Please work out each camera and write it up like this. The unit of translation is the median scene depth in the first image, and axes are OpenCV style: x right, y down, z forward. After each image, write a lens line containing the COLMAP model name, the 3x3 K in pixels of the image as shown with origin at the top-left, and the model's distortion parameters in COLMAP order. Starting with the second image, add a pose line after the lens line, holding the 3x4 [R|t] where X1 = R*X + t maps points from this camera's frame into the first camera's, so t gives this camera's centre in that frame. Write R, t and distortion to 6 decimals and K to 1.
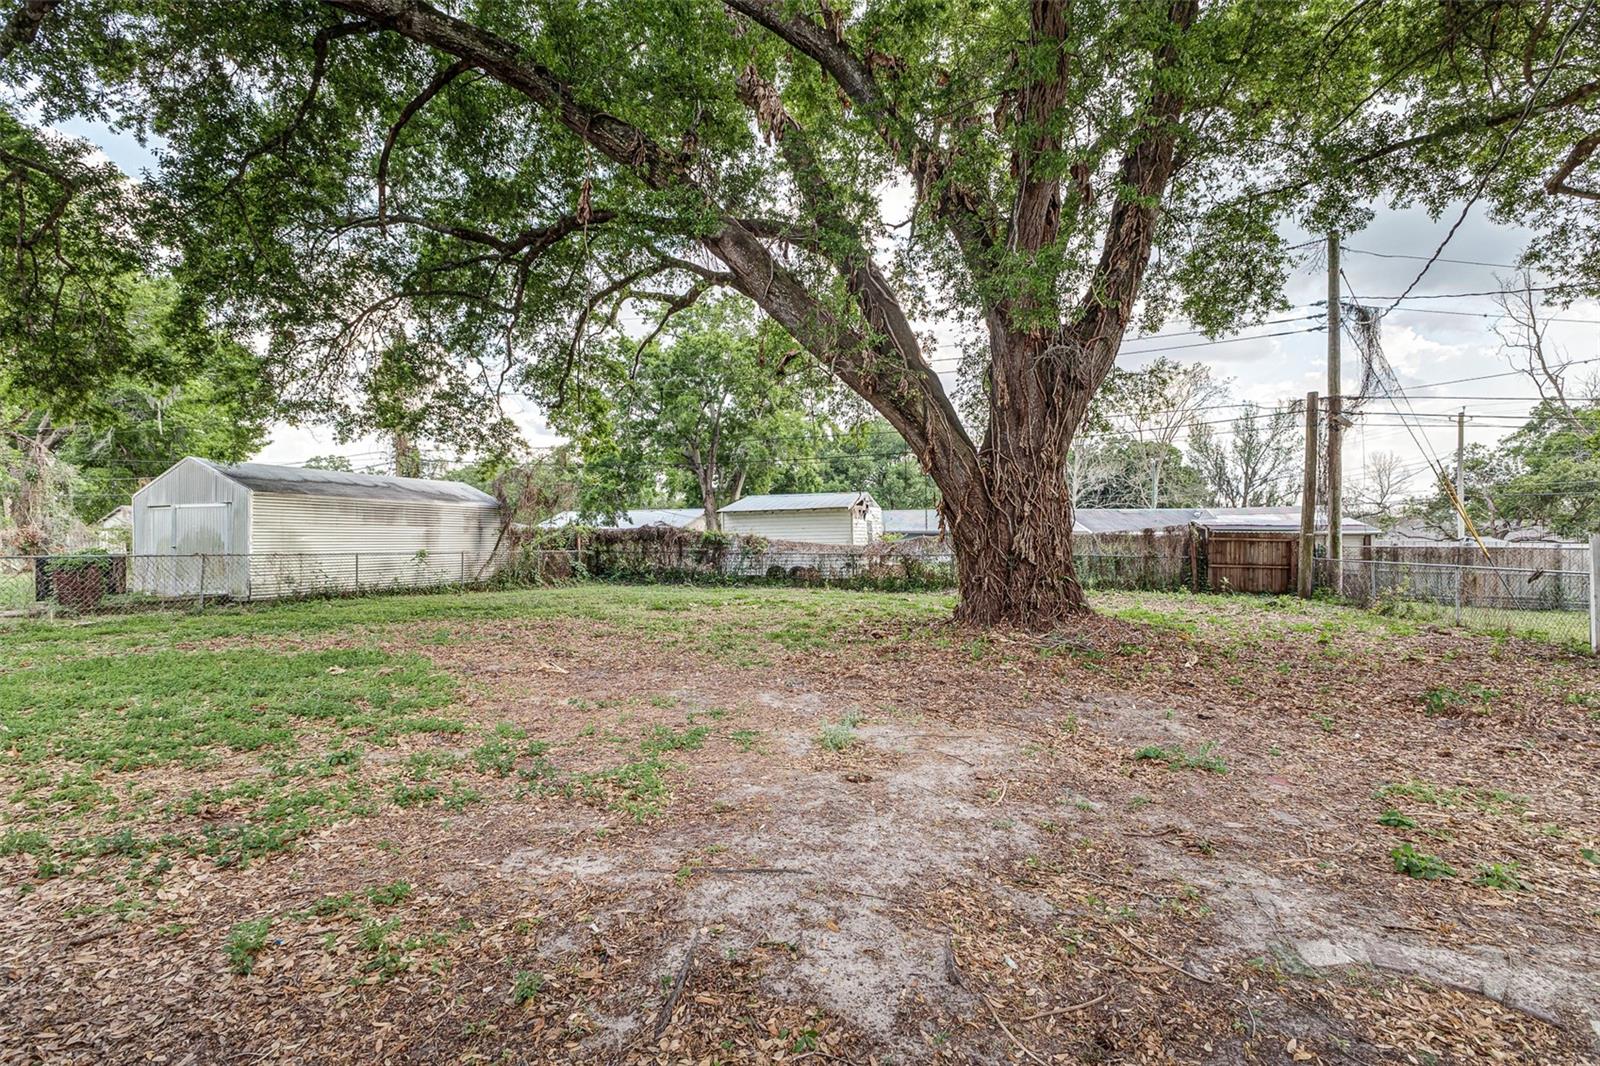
lens RADIAL K [[692.5, 0, 804.5], [0, 692.5, 527.5], [0, 0, 1]] dist [0.013278, -0.002653]
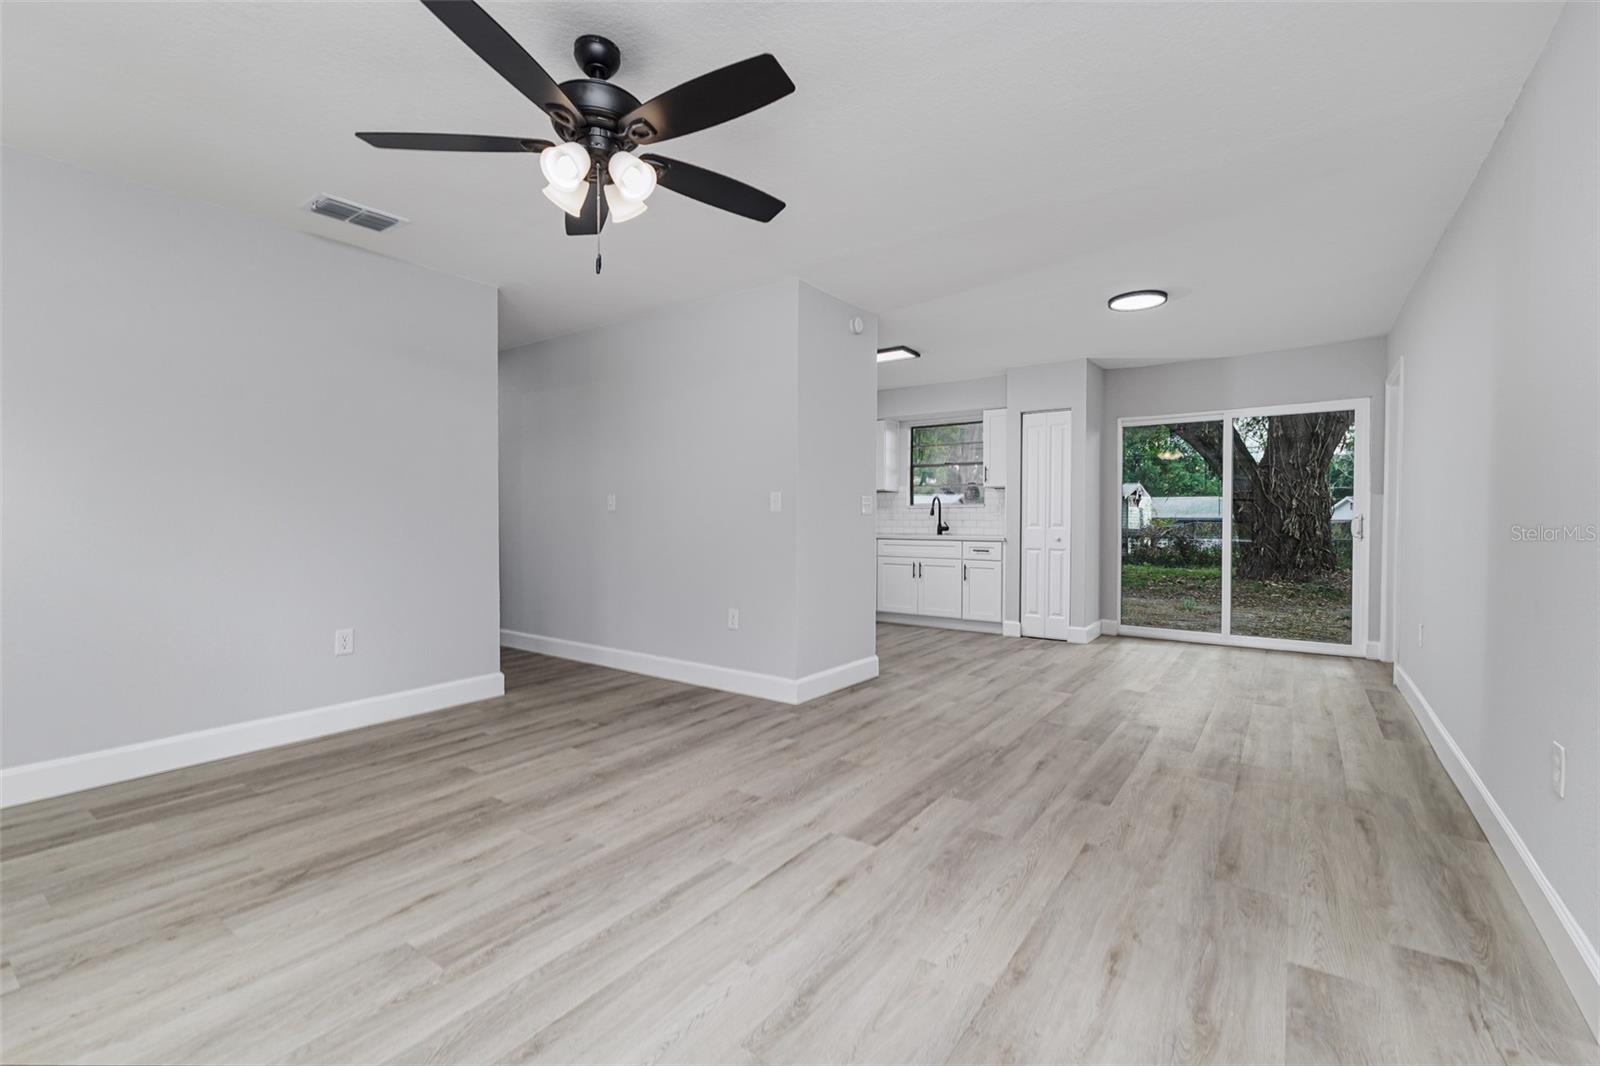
lens RADIAL K [[692.5, 0, 802.8], [0, 692.5, 529.5], [0, 0, 1]] dist [0.013278, -0.002653]
pose [[0.949247, 0.017913, -0.314020, -0.099517], [-0.009904, 0.999584, 0.027084, 0.000163], [0.314375, -0.022600, 0.949030, -0.353311]]
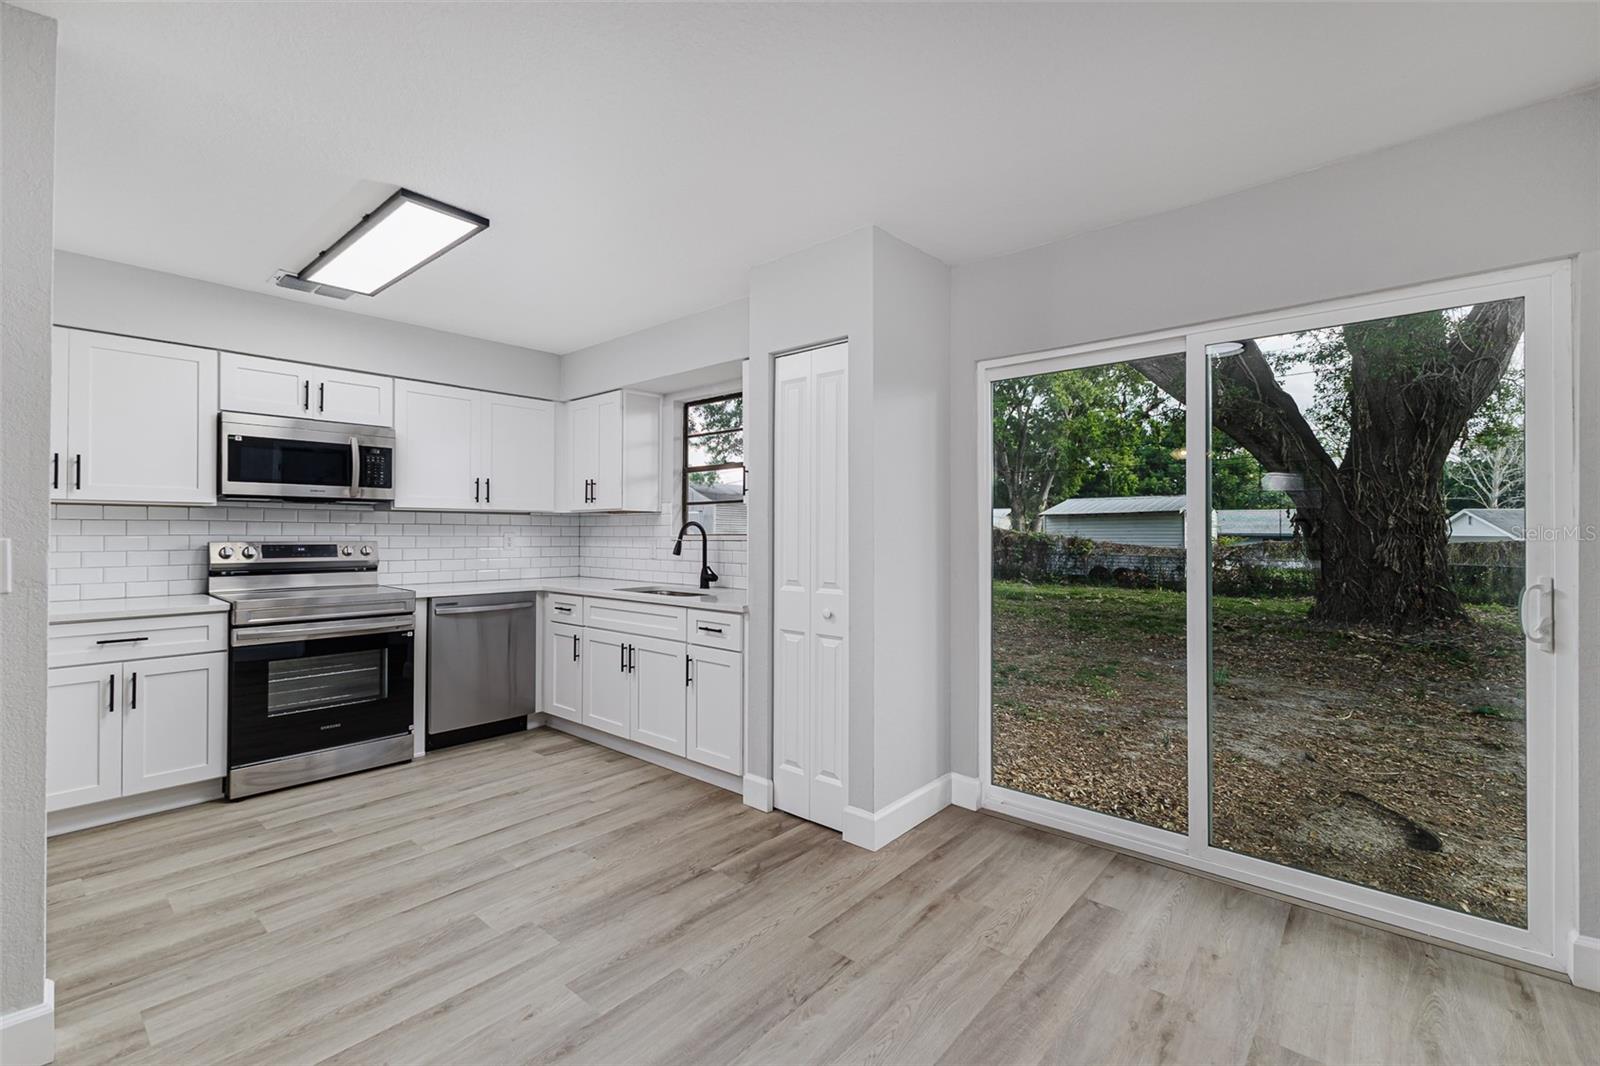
lens RADIAL K [[692.5, 0, 797.1], [0, 692.5, 527.4], [0, 0, 1]] dist [0.013278, -0.002653]
pose [[0.913794, 0.010569, -0.406041, -0.039151], [-0.008736, 0.999942, 0.006368, -0.007265], [0.406084, -0.002271, 0.913833, -0.170914]]
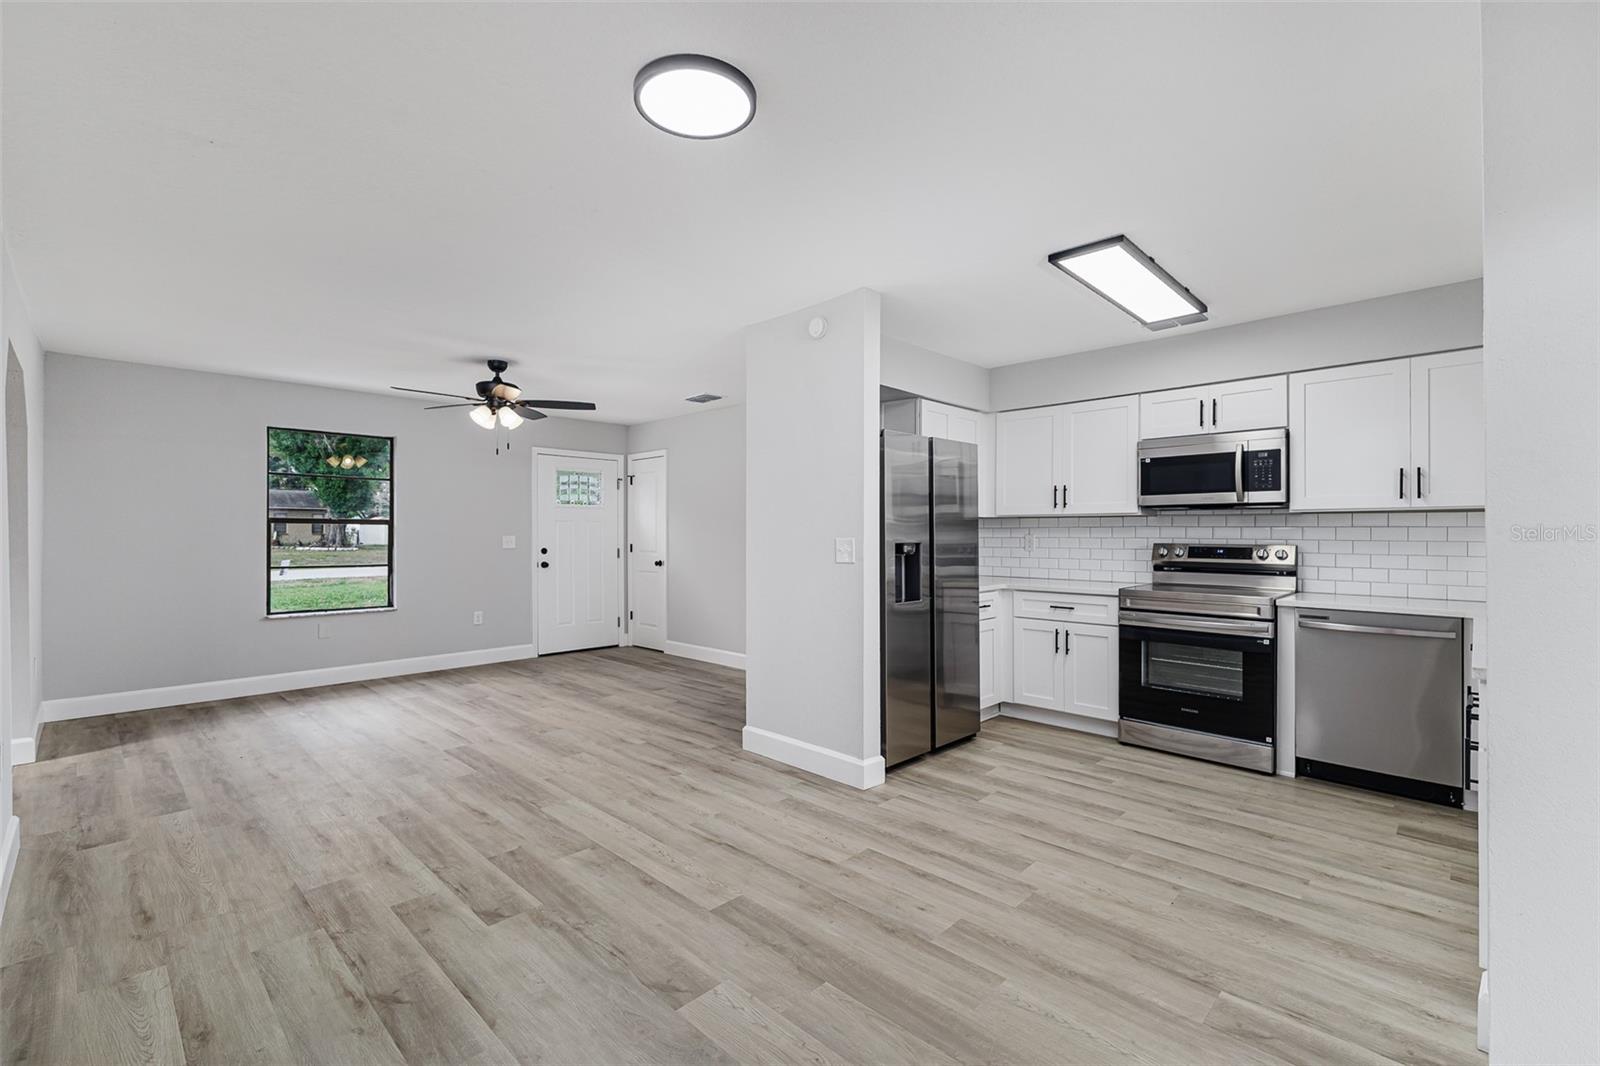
lens RADIAL K [[692.5, 0, 792.7], [0, 692.5, 537.6], [0, 0, 1]] dist [0.013278, -0.002653]
pose [[-0.456641, 0.019144, -0.889445, 0.003572], [0.012762, 0.999807, 0.014967, -0.007755], [0.889560, -0.004517, -0.456797, -0.074022]]
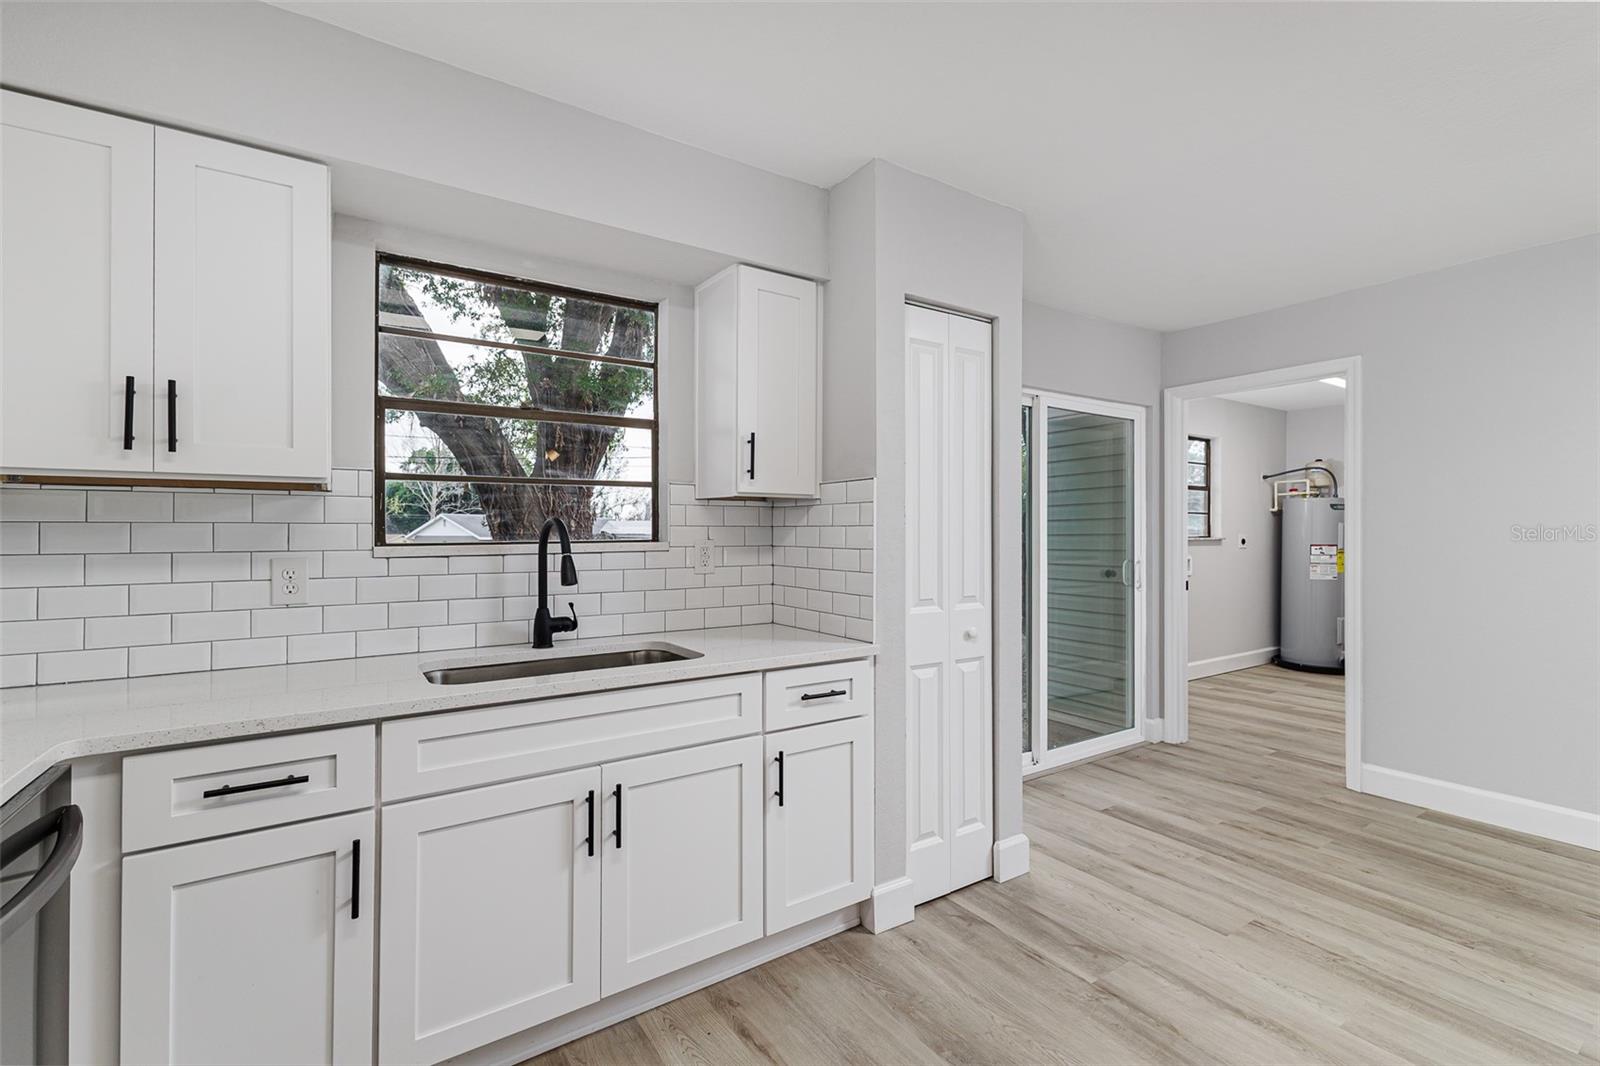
lens RADIAL K [[692.5, 0, 792.4], [0, 692.5, 527.4], [0, 0, 1]] dist [0.013278, -0.002653]
pose [[0.638702, 0.017333, 0.769259, -0.199035], [-0.014204, 0.999841, -0.010735, -0.005444], [-0.769323, -0.004070, 0.638847, -0.094424]]
